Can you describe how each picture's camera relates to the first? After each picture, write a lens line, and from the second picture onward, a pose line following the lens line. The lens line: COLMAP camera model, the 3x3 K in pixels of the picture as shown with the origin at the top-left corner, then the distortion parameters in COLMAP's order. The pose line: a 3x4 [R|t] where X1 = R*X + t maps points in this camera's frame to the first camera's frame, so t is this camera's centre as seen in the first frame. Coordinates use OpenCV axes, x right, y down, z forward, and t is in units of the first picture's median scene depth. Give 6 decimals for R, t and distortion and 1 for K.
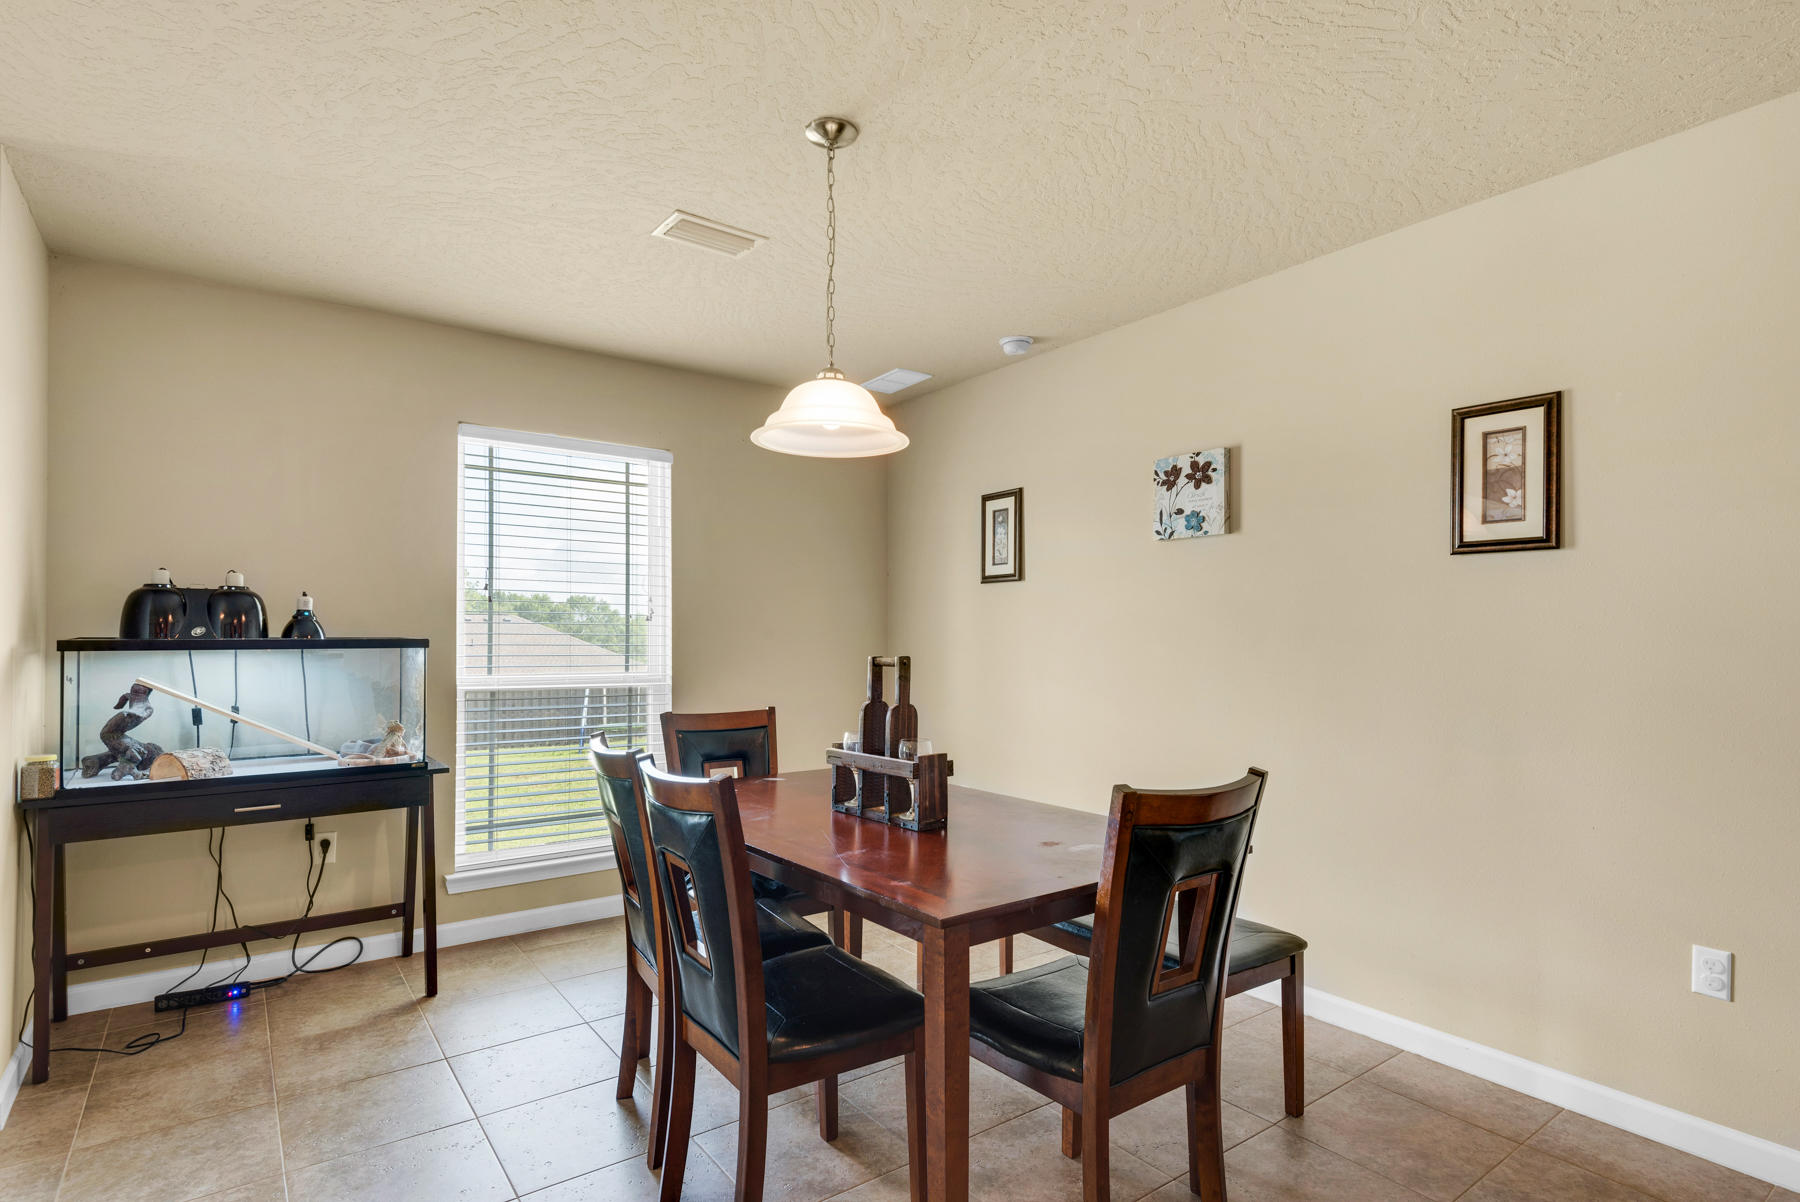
lens RADIAL K [[911.5, 0, 905.3], [0, 911.5, 608.6], [0, 0, 1]] dist [0.026529, -0.016858]
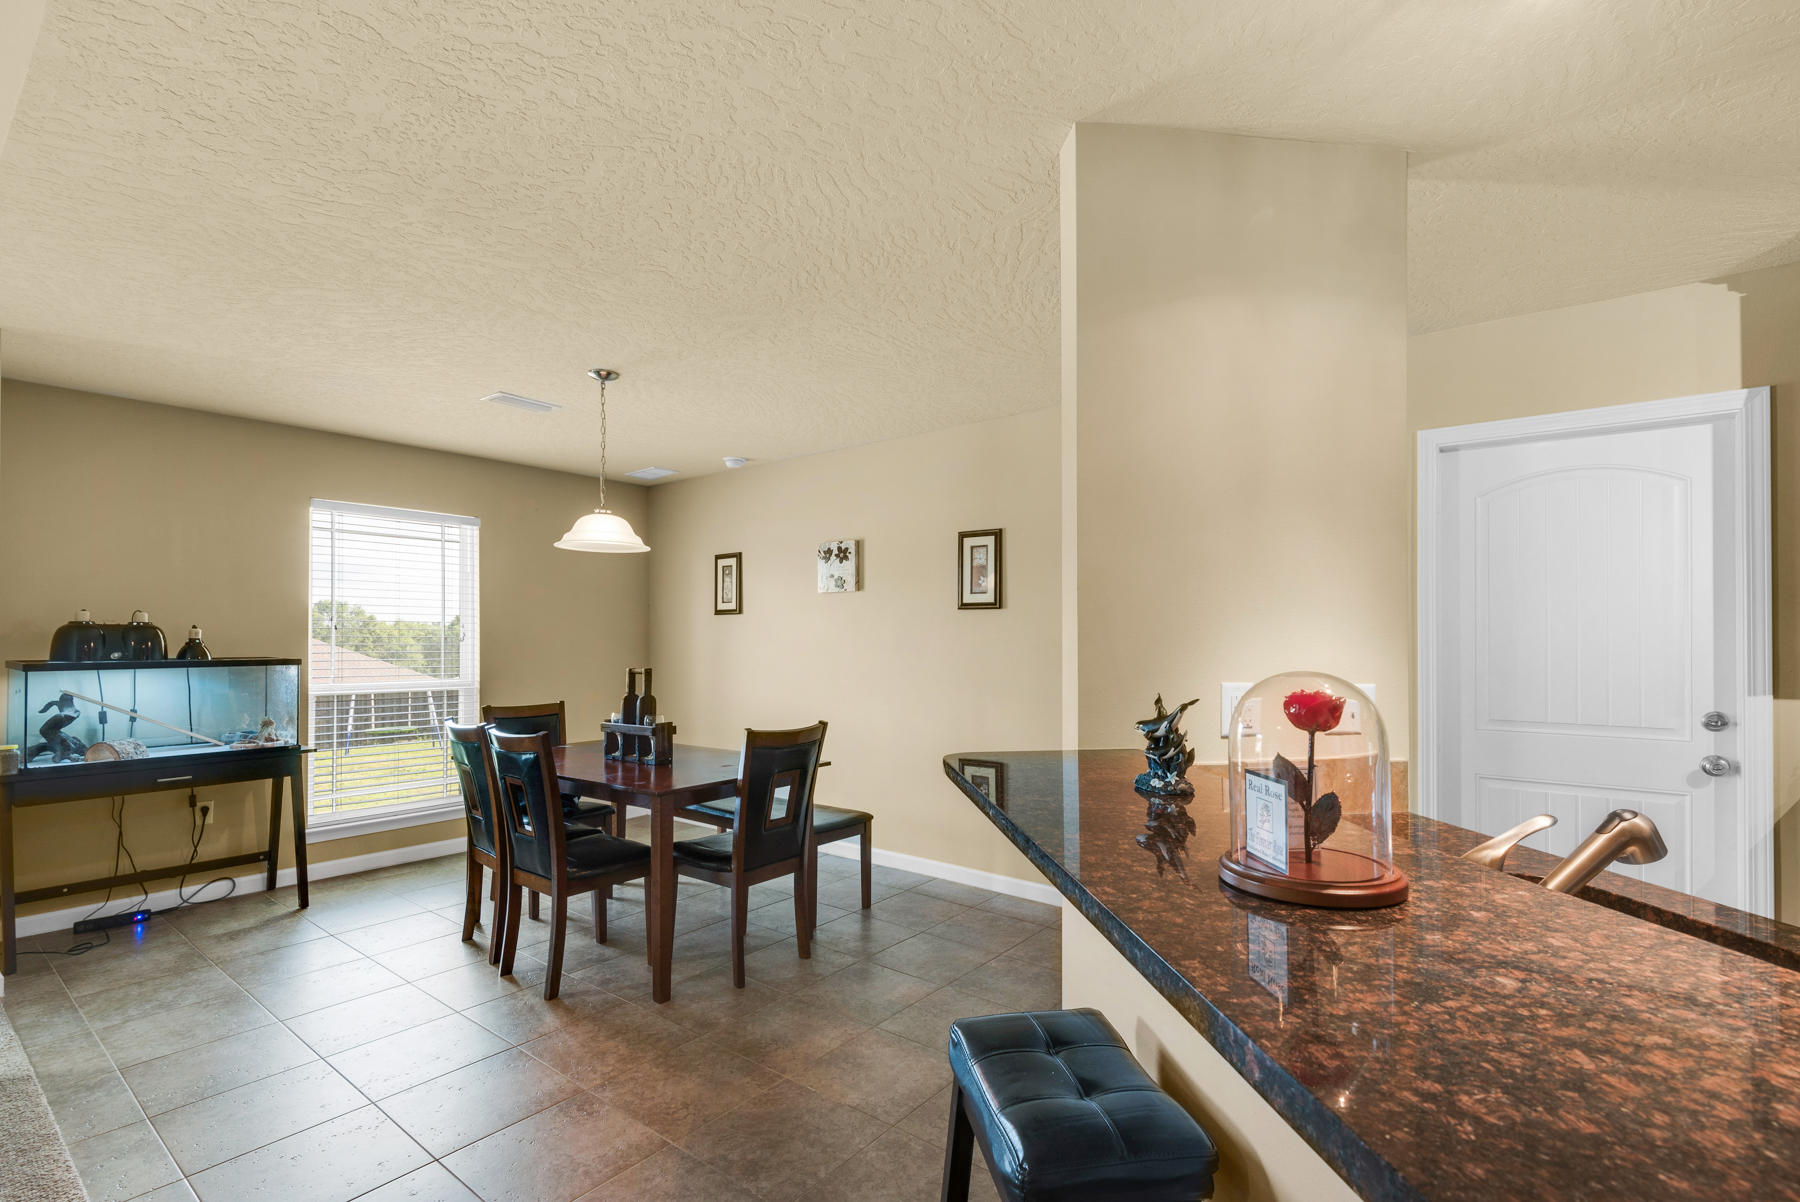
lens RADIAL K [[820.8, 0, 913.6], [0, 820.8, 628.0], [0, 0, 1]] dist [0.024489, -0.012203]
pose [[0.962320, 0.001244, 0.271916, 0.052746], [-0.005253, 0.999888, 0.014016, -0.044073], [-0.271868, -0.014916, 0.962219, -0.583502]]
